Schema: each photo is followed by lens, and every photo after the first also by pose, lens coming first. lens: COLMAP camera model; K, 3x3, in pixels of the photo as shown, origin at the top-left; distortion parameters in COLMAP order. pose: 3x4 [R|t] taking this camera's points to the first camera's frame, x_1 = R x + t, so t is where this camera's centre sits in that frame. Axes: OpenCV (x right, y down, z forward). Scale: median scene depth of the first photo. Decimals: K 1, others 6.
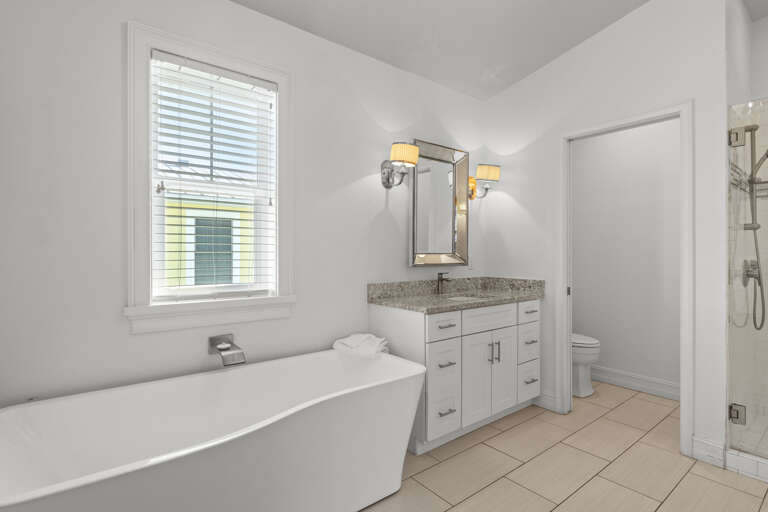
lens RADIAL K [[388.3, 0, 385.1], [0, 388.3, 254.8], [0, 0, 1]] dist [0.000428, 0.000241]
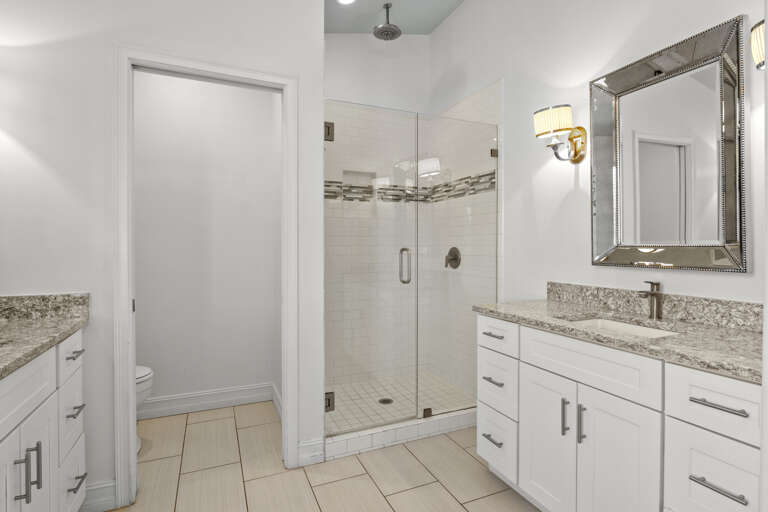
lens RADIAL K [[388.3, 0, 386.4], [0, 388.3, 248.8], [0, 0, 1]] dist [0.000428, 0.000241]
pose [[0.236141, -0.004541, 0.971708, -0.041206], [0.006135, 0.999976, 0.003182, 0.001601], [-0.971700, 0.005210, 0.236163, 0.453683]]
